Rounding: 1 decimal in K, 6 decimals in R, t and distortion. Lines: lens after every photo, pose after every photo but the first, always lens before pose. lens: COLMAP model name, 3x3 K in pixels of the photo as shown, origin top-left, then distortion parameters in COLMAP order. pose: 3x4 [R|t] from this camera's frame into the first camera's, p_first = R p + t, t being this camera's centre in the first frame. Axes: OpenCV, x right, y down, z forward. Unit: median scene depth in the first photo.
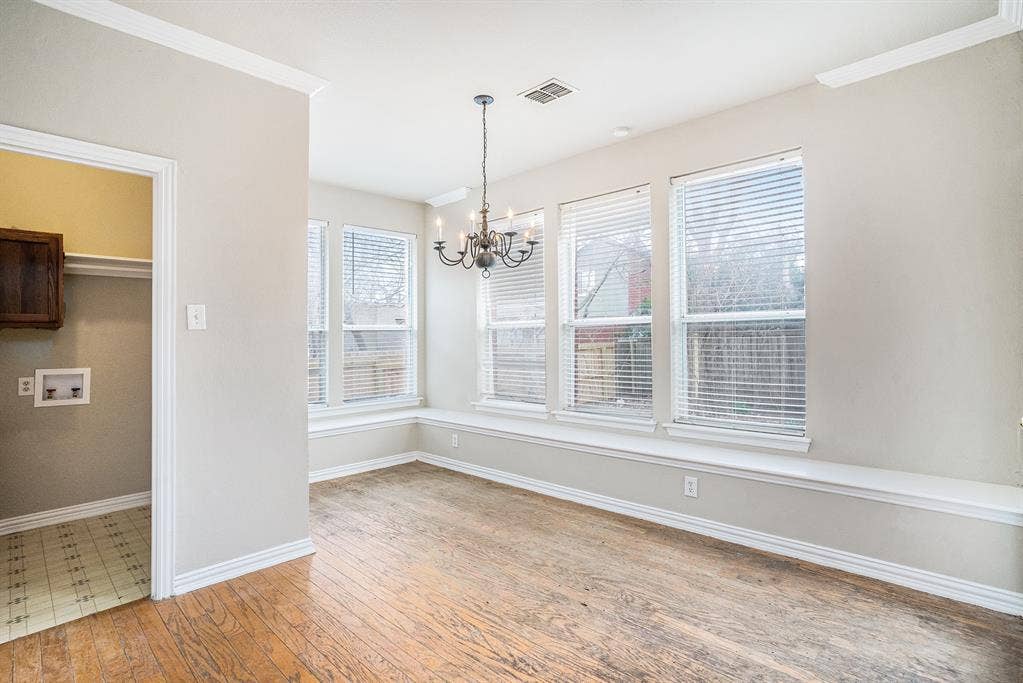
lens RADIAL K [[508.8, 0, 511.8], [0, 508.8, 337.6], [0, 0, 1]] dist [0.000594, 0.000174]
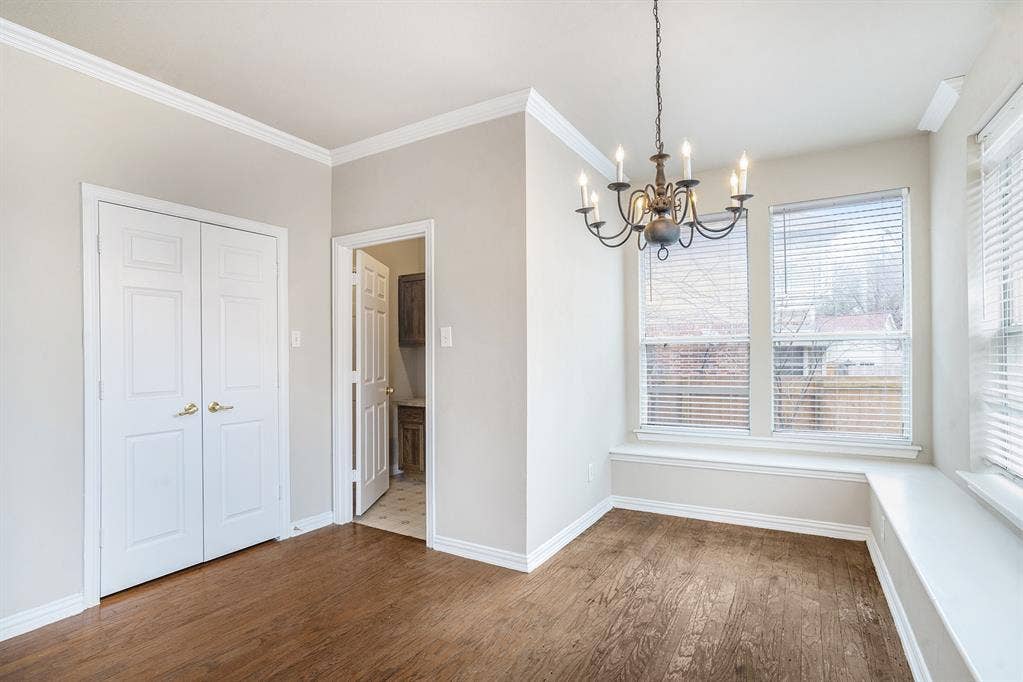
lens RADIAL K [[502.3, 0, 510.4], [0, 502.3, 337.2], [0, 0, 1]] dist [-0.053125, 0.000124]
pose [[0.254421, -0.022894, -0.966822, 0.492623], [-0.000580, 0.999716, -0.023825, -0.007518], [0.967093, 0.006622, 0.254336, 0.658634]]
